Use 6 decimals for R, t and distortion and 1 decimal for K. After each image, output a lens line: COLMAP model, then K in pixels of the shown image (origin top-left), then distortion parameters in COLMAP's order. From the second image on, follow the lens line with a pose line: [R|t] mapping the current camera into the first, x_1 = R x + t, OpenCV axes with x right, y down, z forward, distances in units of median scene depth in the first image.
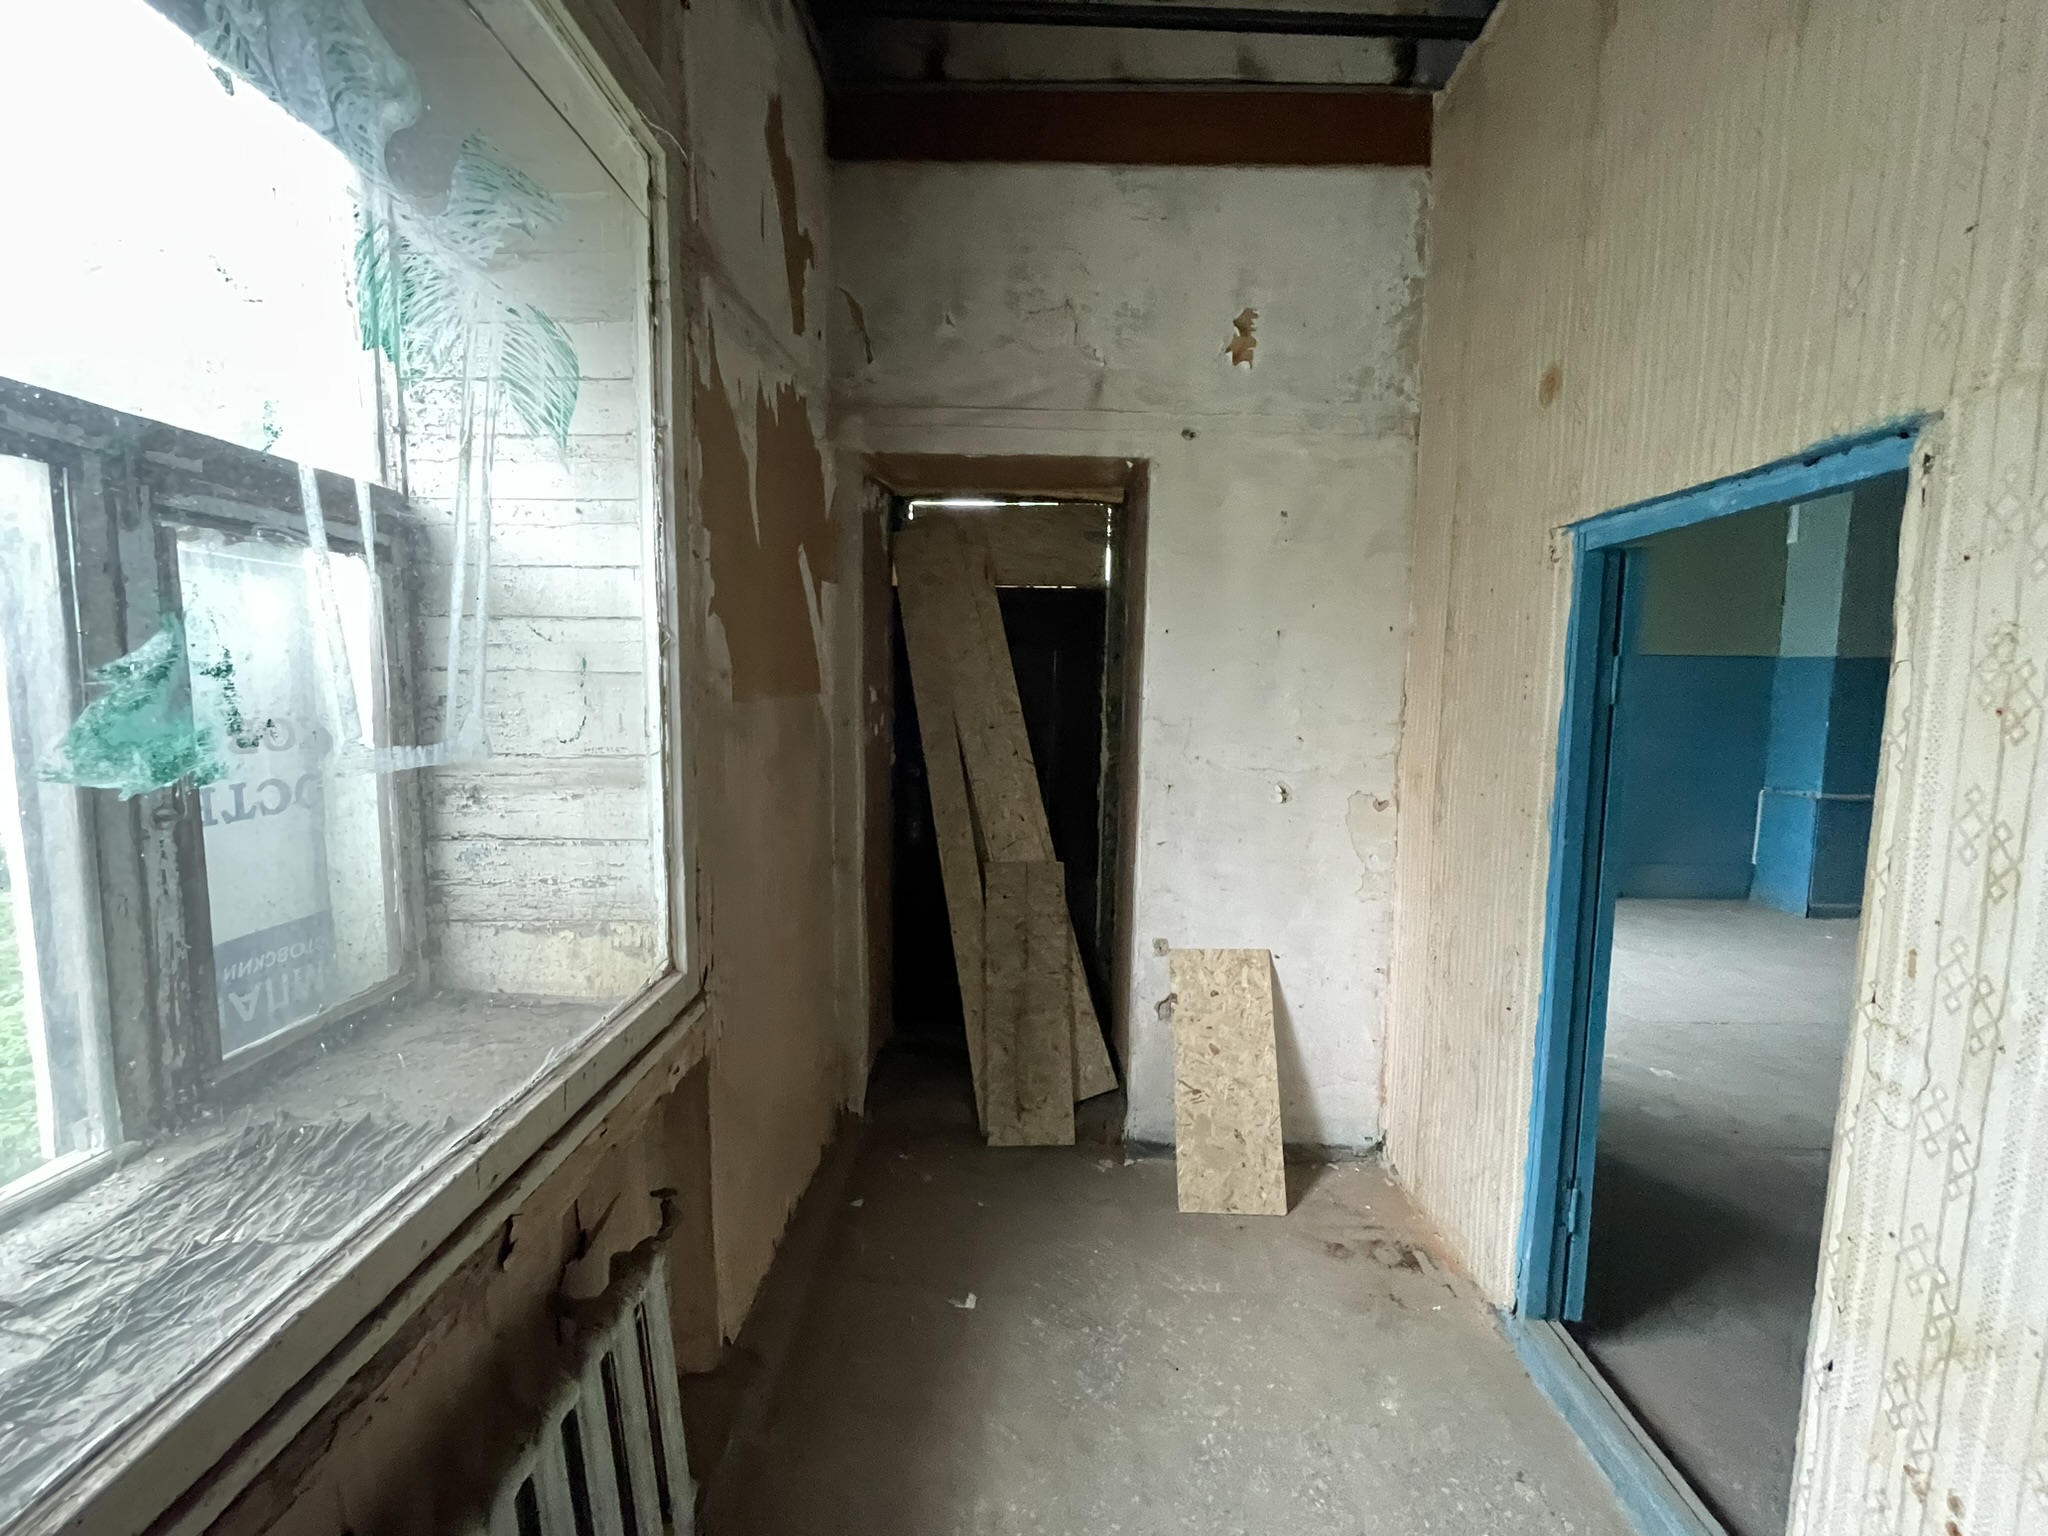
lens RADIAL K [[832.4, 0, 1035.5], [0, 832.4, 773.1], [0, 0, 1]] dist [-0.003806, 0.000111]
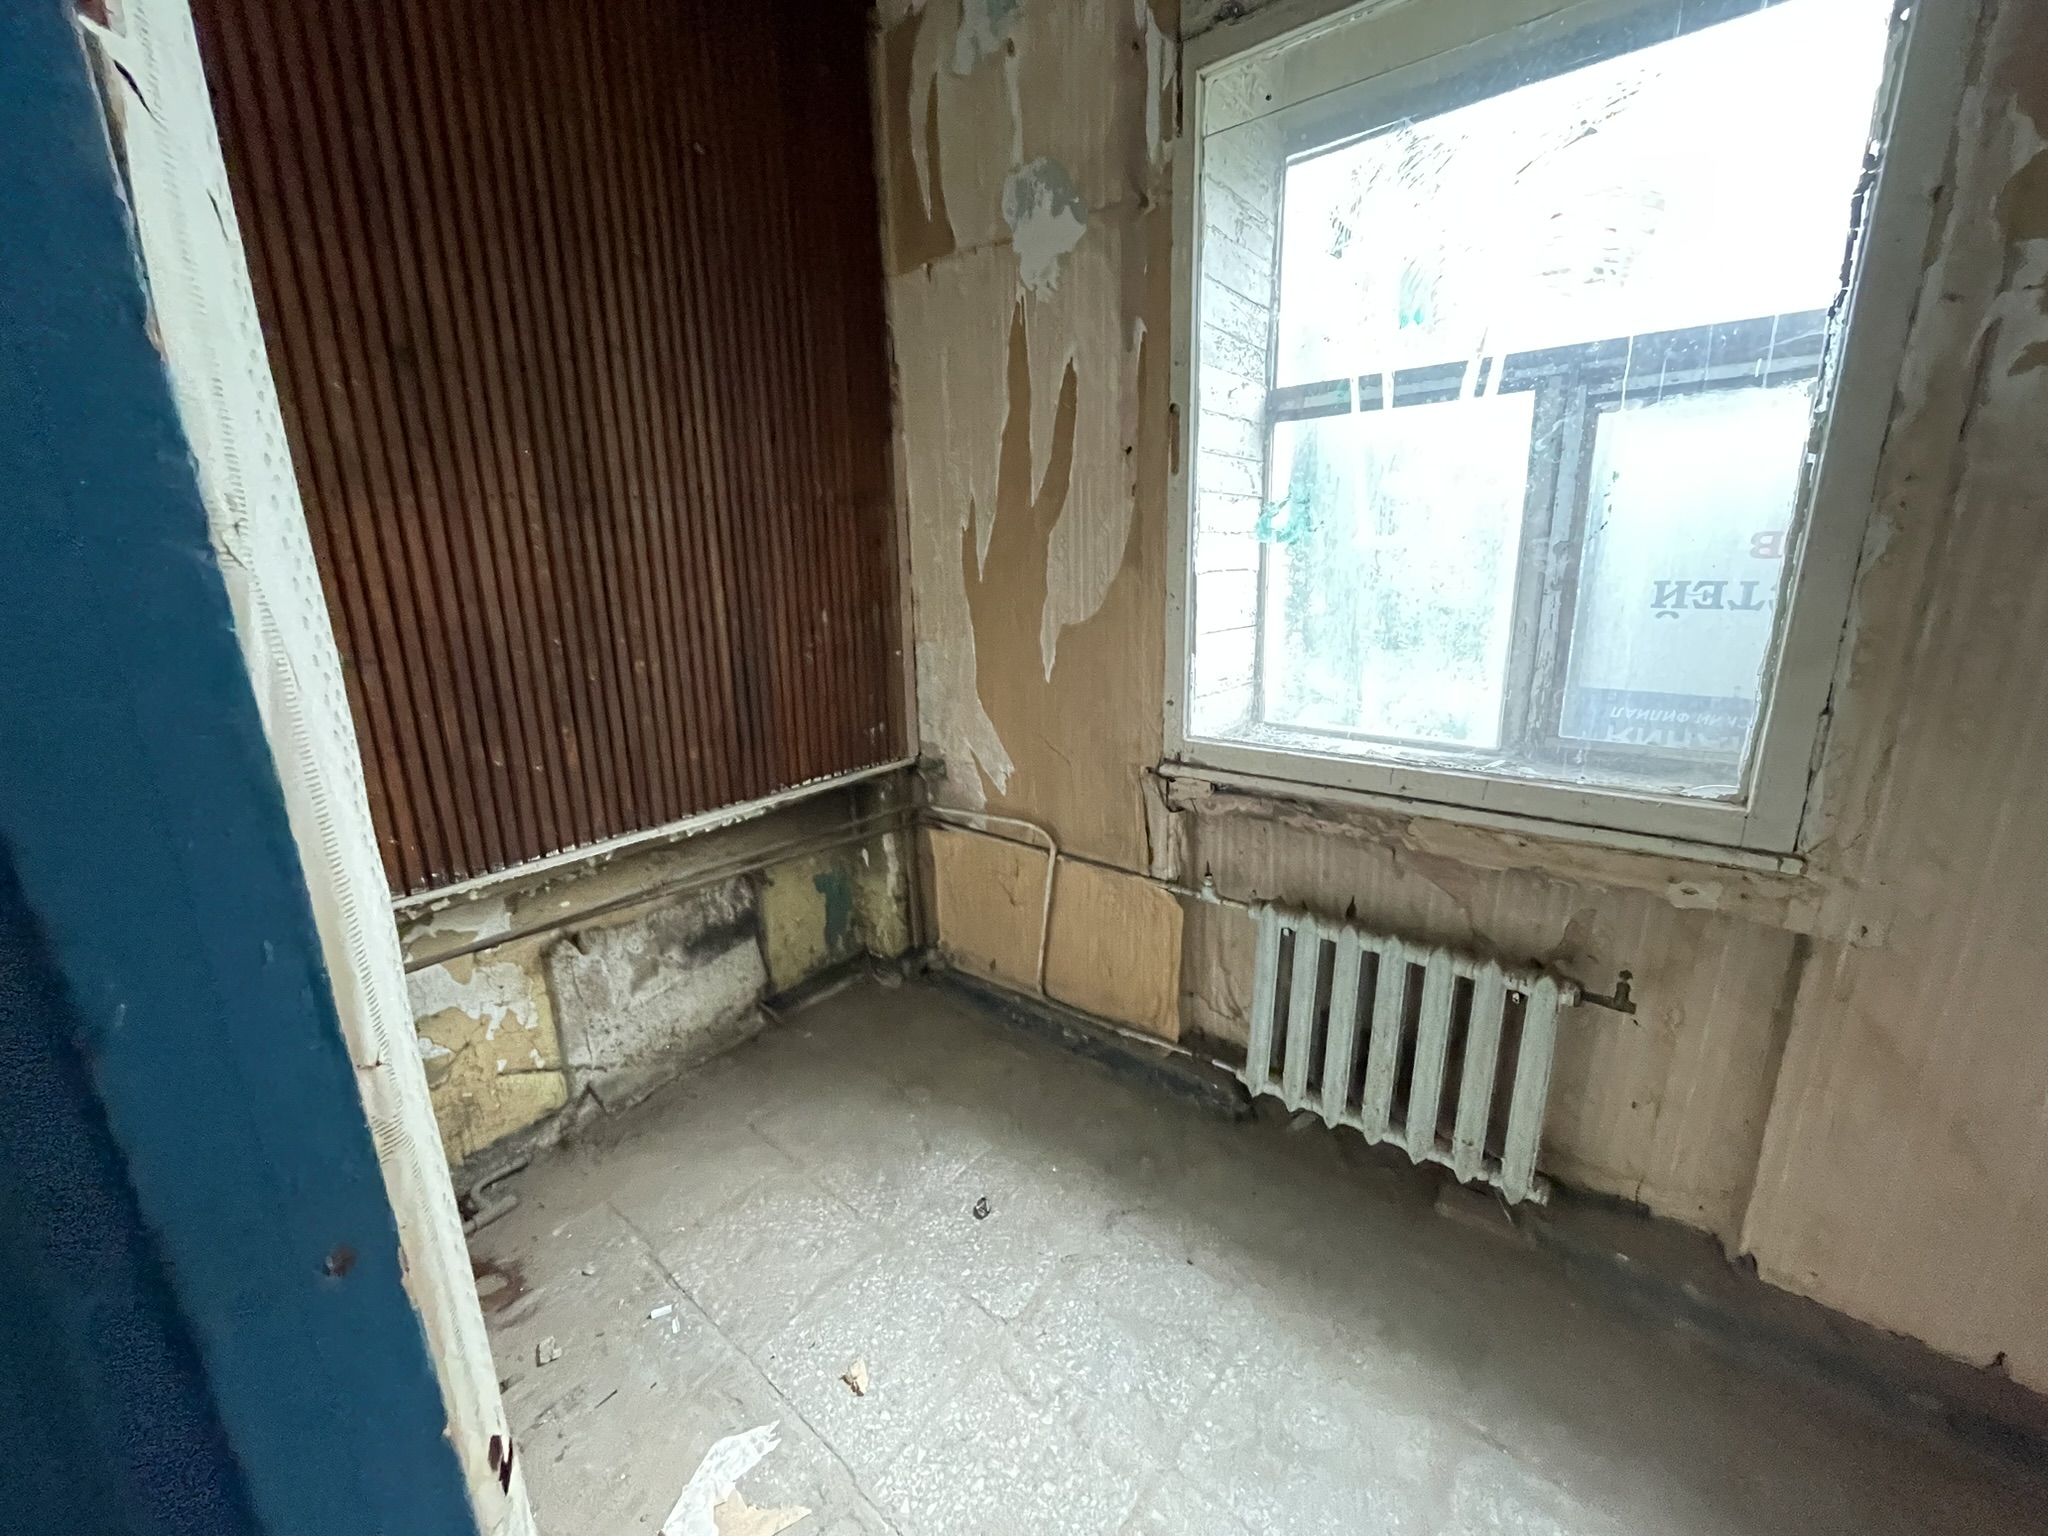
lens RADIAL K [[832.4, 0, 1022.8], [0, 832.4, 762.9], [0, 0, 1]] dist [-0.003806, 0.000111]
pose [[-0.630542, 0.197138, -0.750702, 1.028276], [-0.070471, 0.948670, 0.308316, -0.048598], [0.772949, 0.247309, -0.584284, 1.201675]]
